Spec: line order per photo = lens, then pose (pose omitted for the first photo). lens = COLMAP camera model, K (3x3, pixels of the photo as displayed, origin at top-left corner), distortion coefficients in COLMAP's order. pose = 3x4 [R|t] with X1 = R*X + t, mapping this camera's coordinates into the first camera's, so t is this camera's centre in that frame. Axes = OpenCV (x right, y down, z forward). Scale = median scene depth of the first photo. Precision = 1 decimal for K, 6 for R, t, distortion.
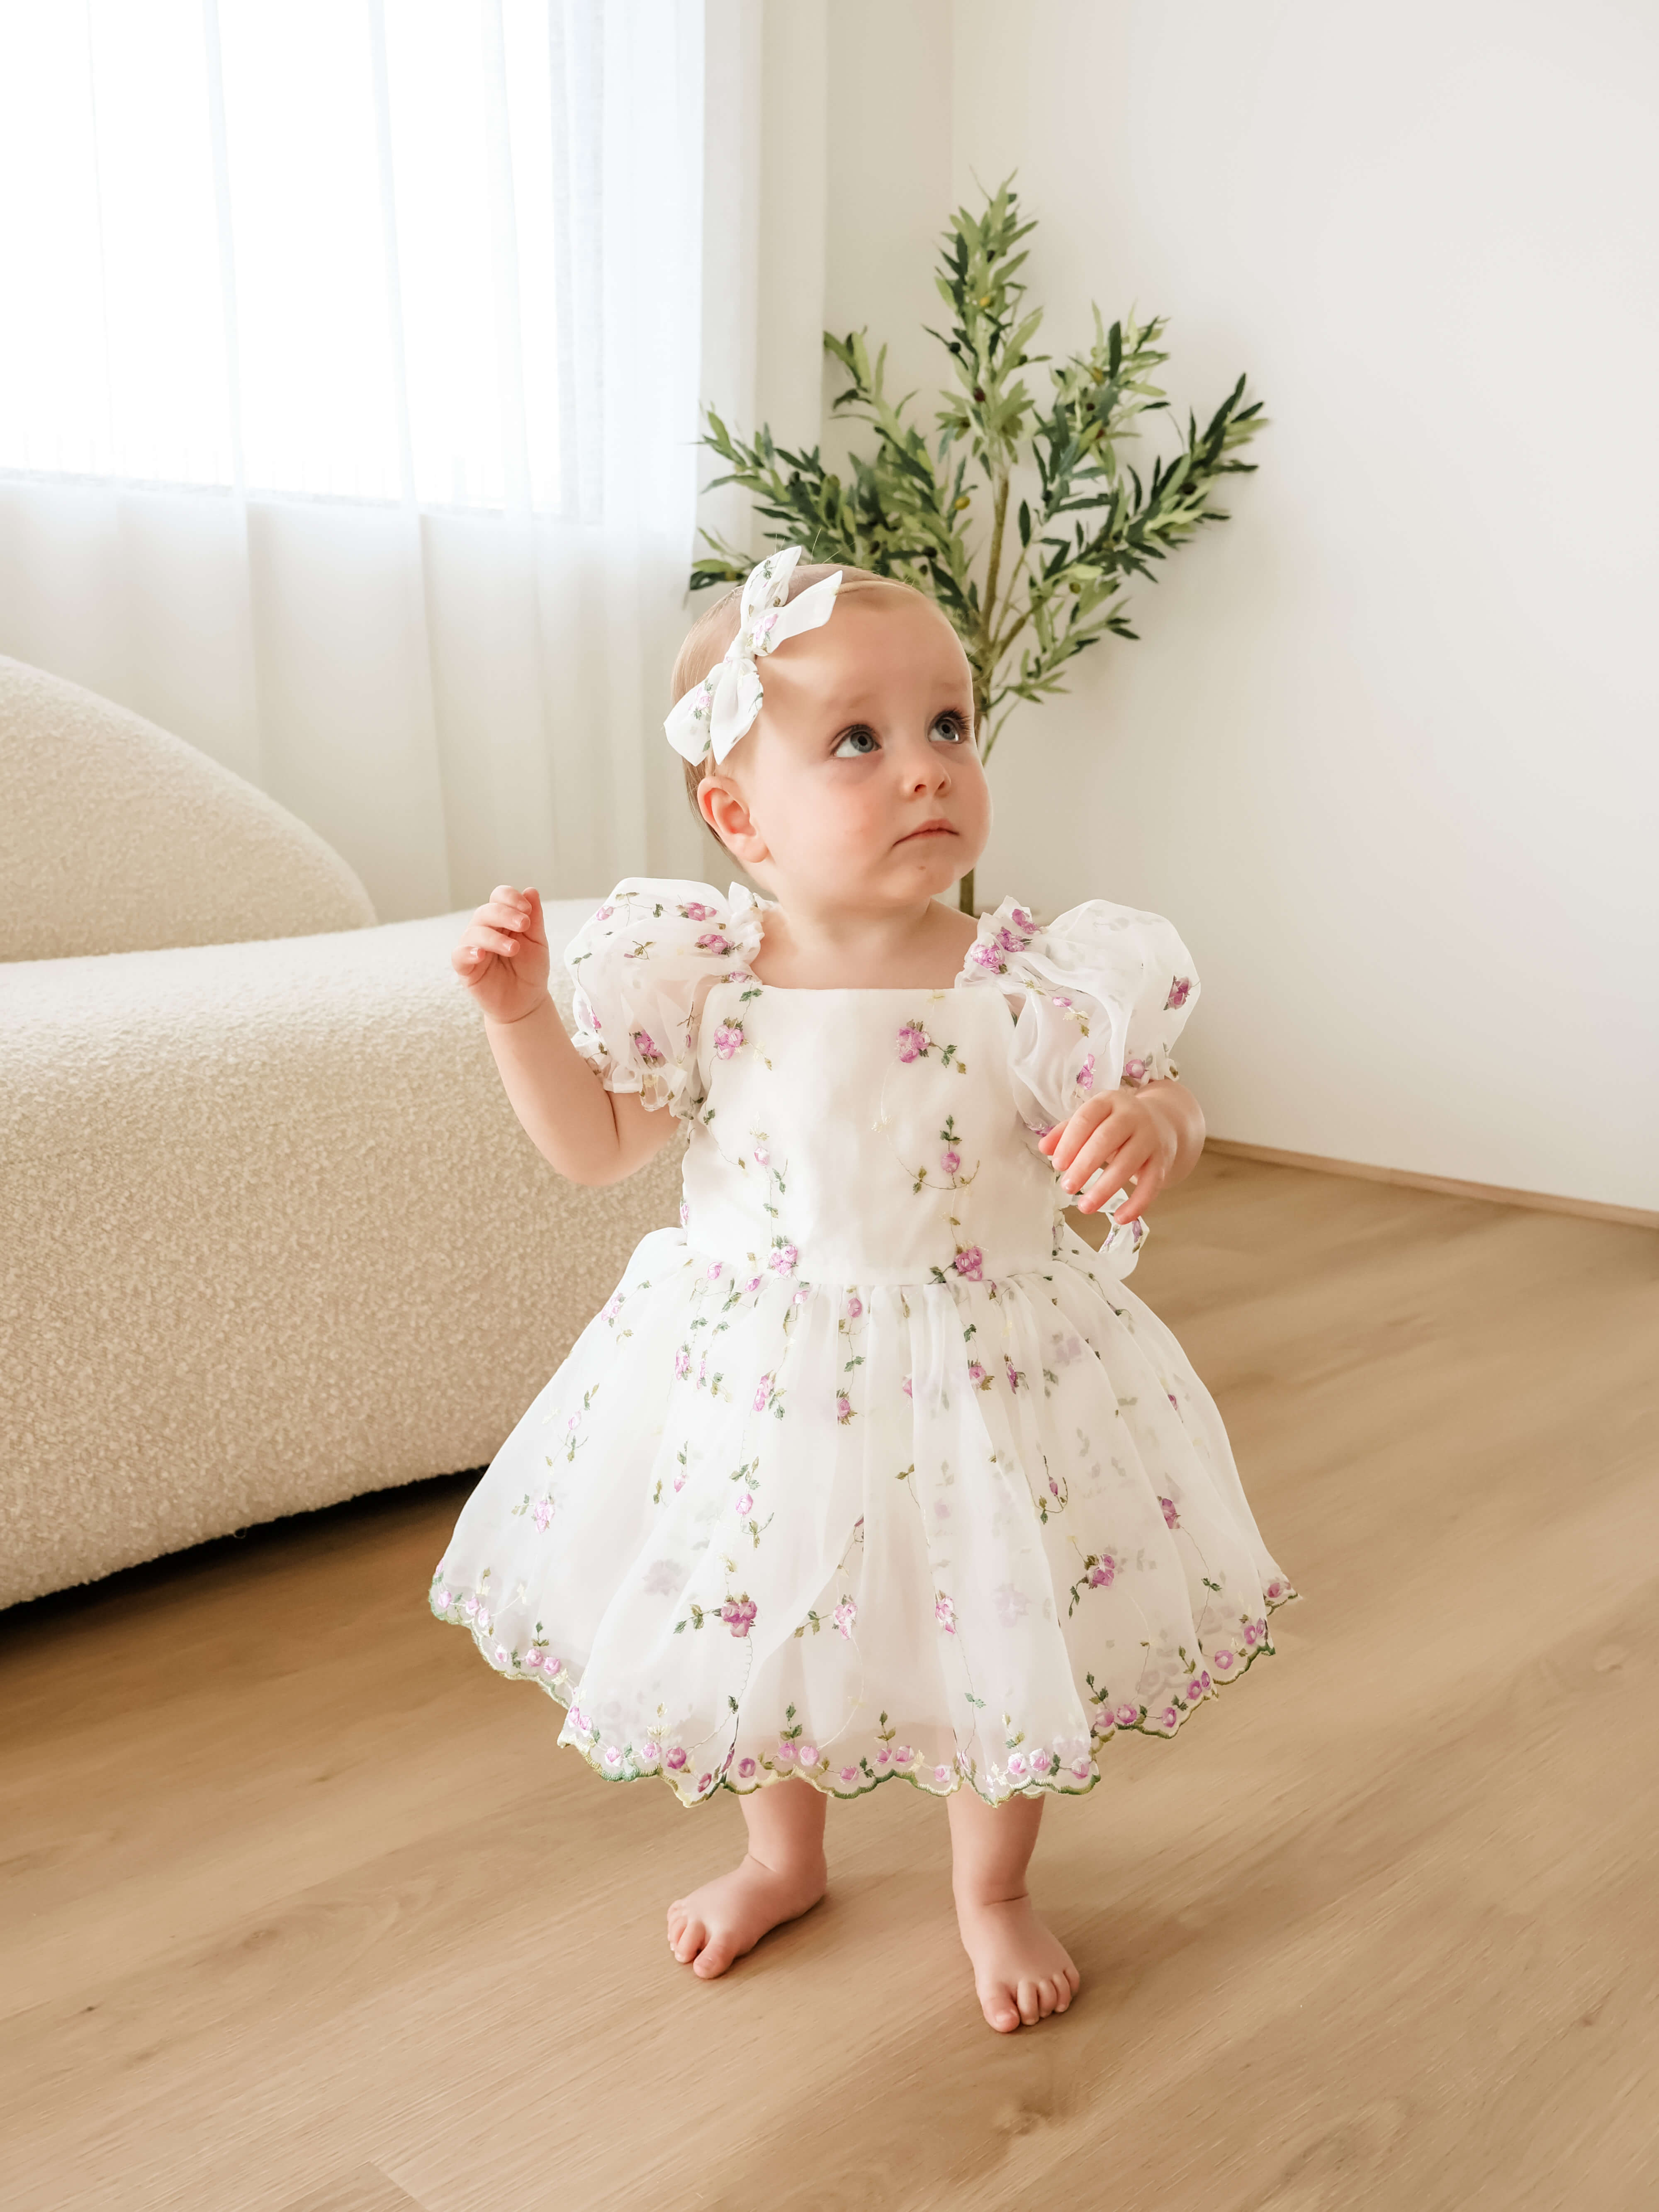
lens RADIAL K [[2011.1, 0, 884.0], [0, 2011.1, 1109.2], [0, 0, 1]] dist [-0.005267, -0.011325]
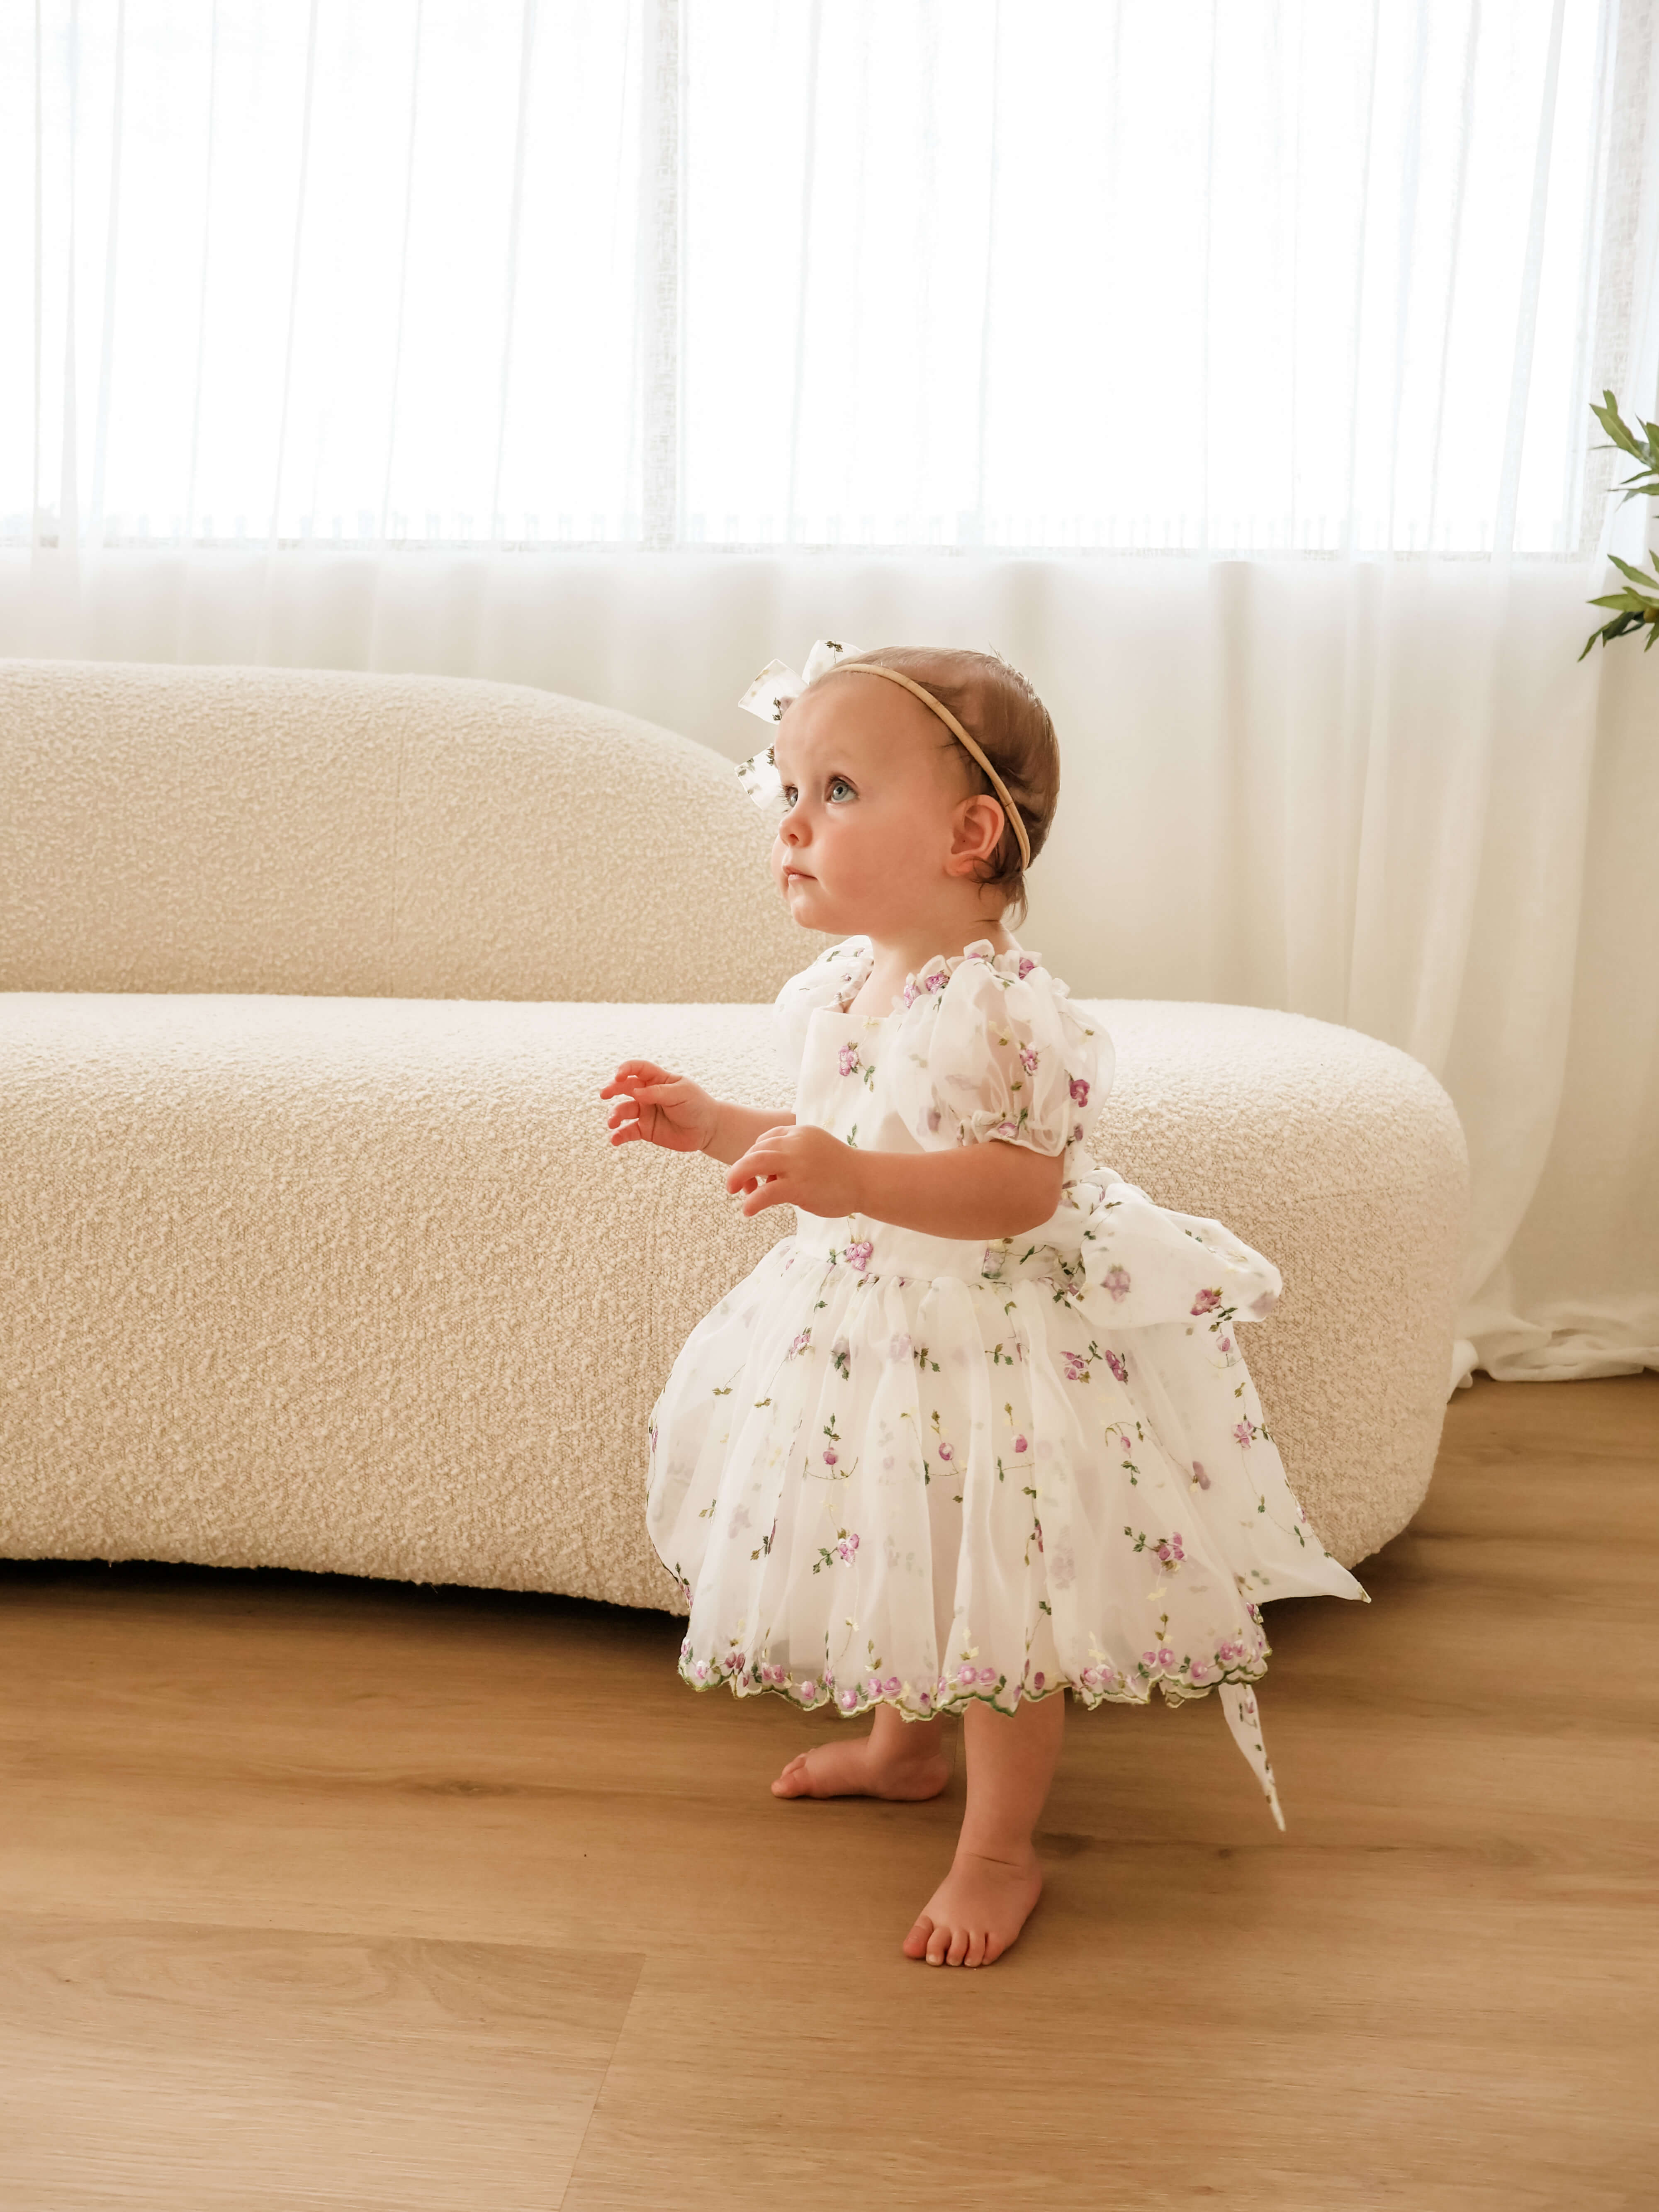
lens RADIAL K [[2011.1, 0, 884.0], [0, 2011.1, 1109.2], [0, 0, 1]] dist [-0.005267, -0.011325]
pose [[0.667169, 0.128745, -0.733696, 0.631951], [-0.160921, 0.986604, 0.026795, -0.101127], [0.727317, 0.100190, 0.678949, 0.554066]]
